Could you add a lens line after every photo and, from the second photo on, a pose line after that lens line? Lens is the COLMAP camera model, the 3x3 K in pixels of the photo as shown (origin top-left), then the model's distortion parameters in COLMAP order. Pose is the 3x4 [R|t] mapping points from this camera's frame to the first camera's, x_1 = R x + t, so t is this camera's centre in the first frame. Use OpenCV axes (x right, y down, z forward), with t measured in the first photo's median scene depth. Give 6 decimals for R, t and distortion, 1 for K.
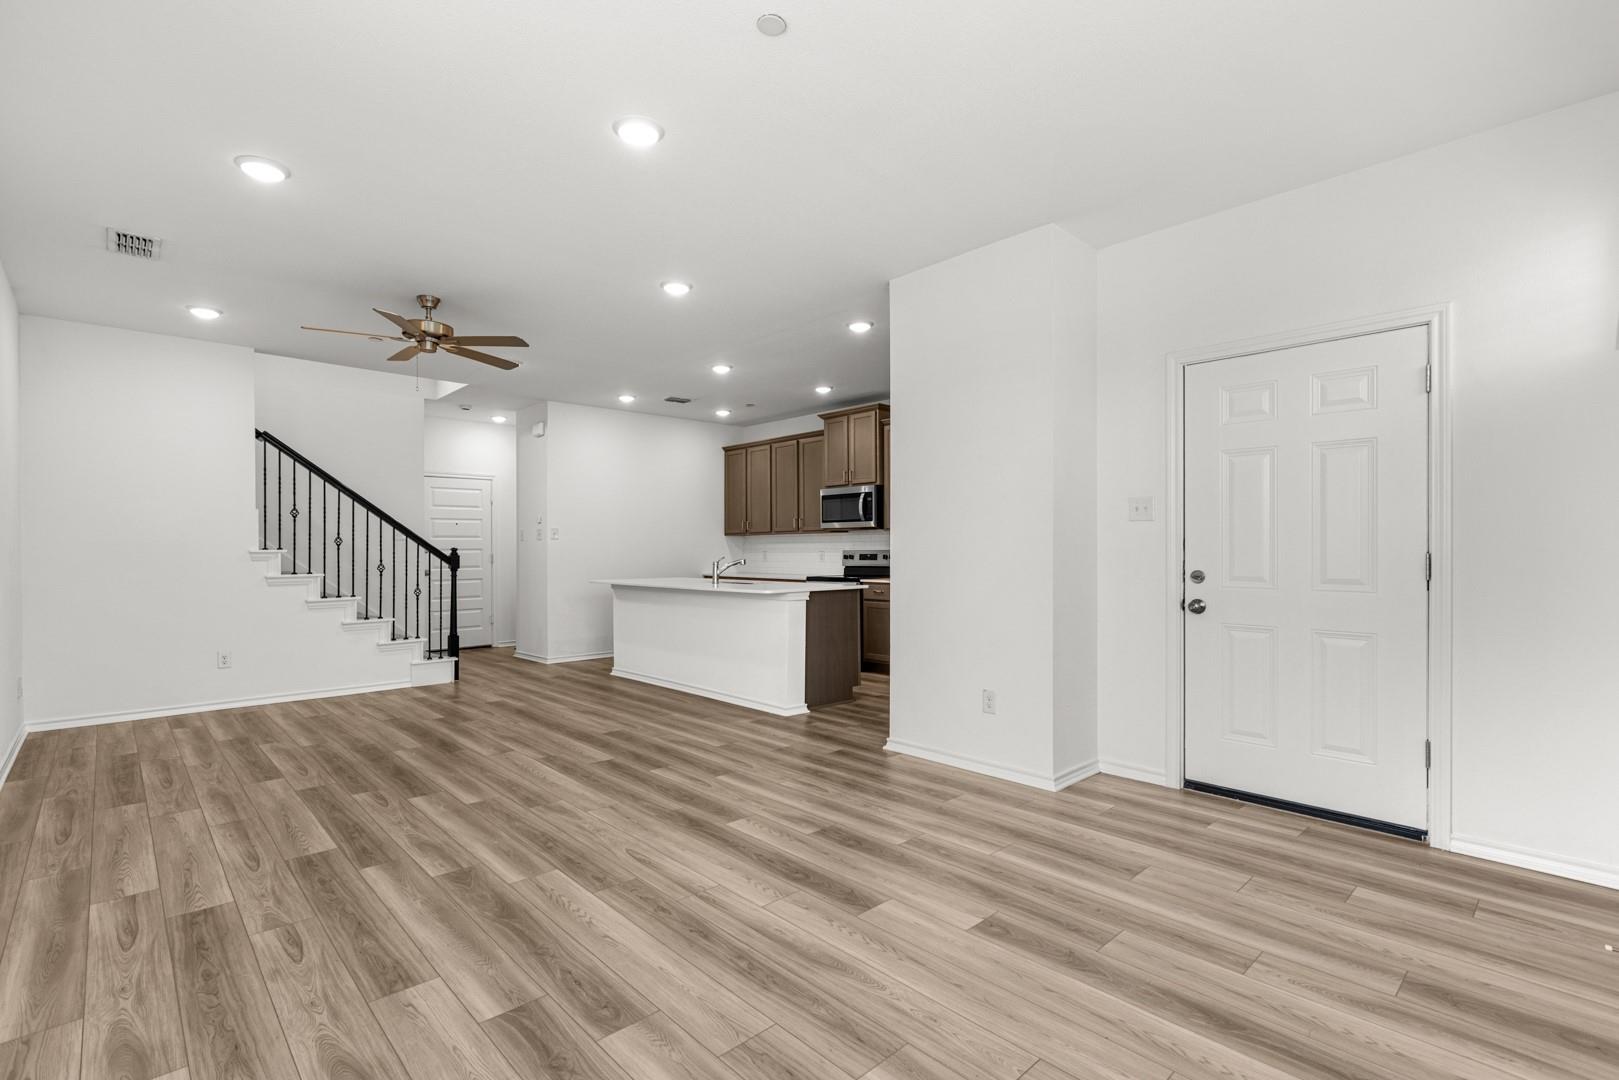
lens RADIAL K [[758.6, 0, 809.5], [0, 758.6, 540.0], [0, 0, 1]] dist [0.003480, 0.000604]
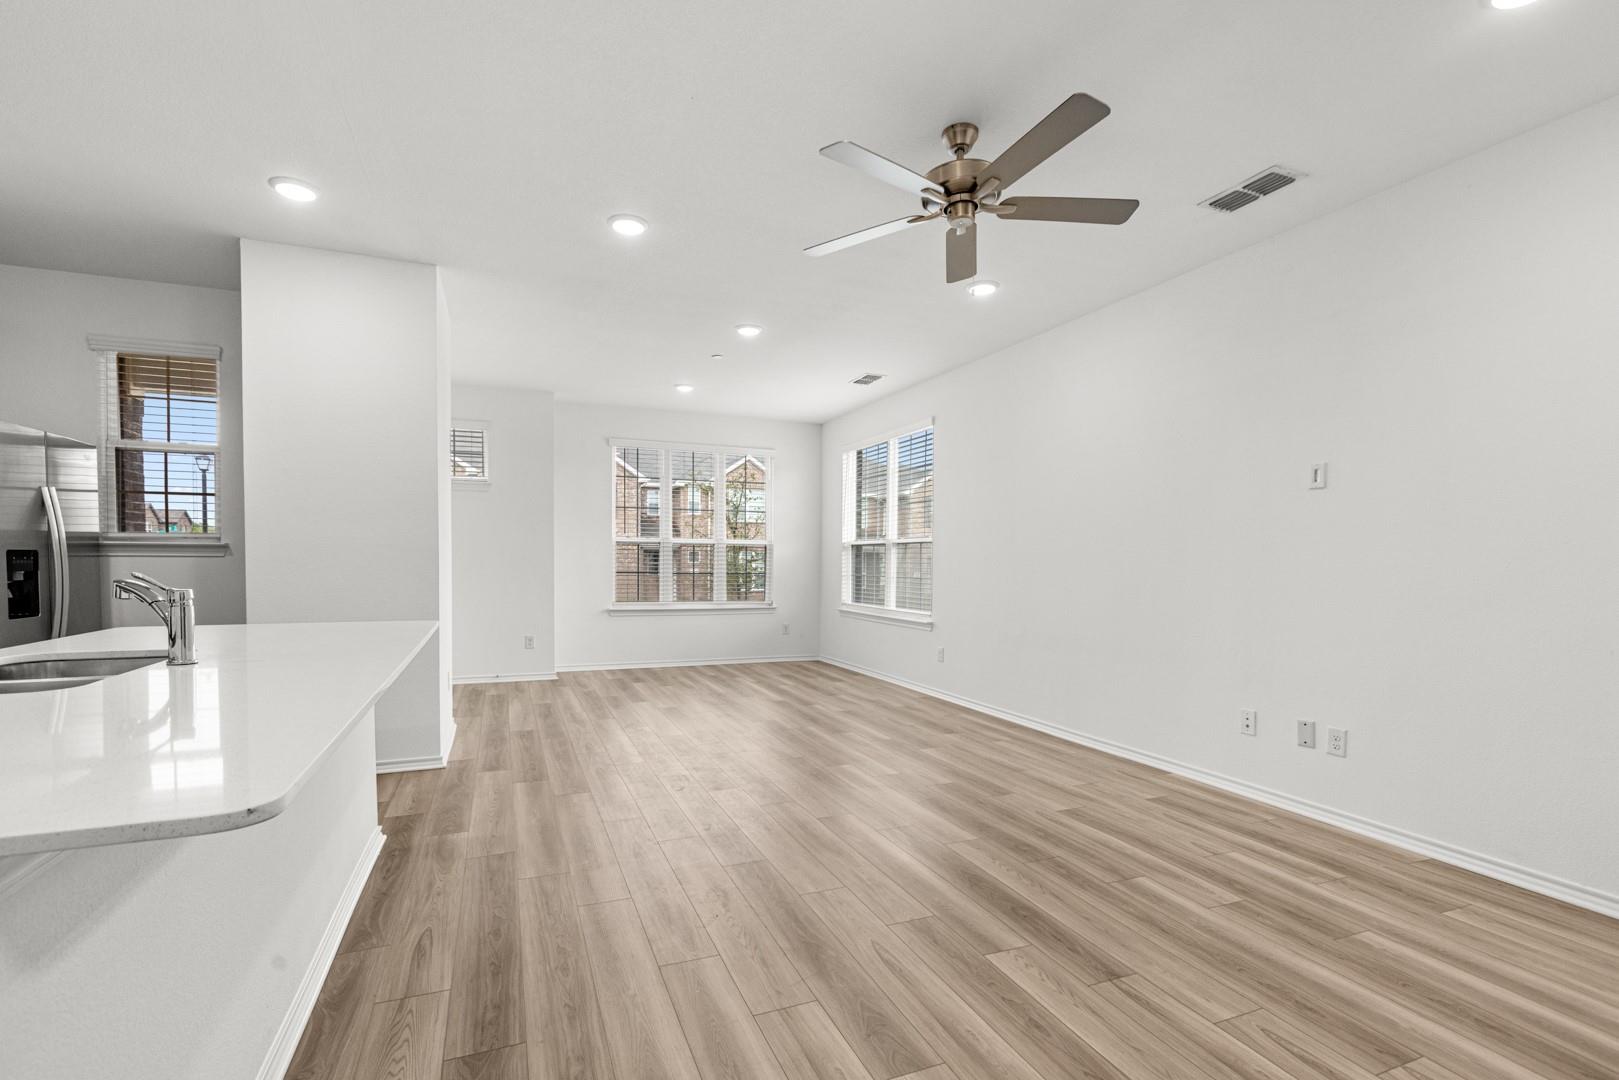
lens RADIAL K [[726.7, 0, 788.7], [0, 726.7, 580.0], [0, 0, 1]] dist [-0.002206, -0.000411]
pose [[-0.927453, -0.014439, 0.373661, -0.371605], [-0.009963, 0.999854, 0.013907, 0.016344], [-0.373807, 0.009175, -0.927461, 0.993137]]
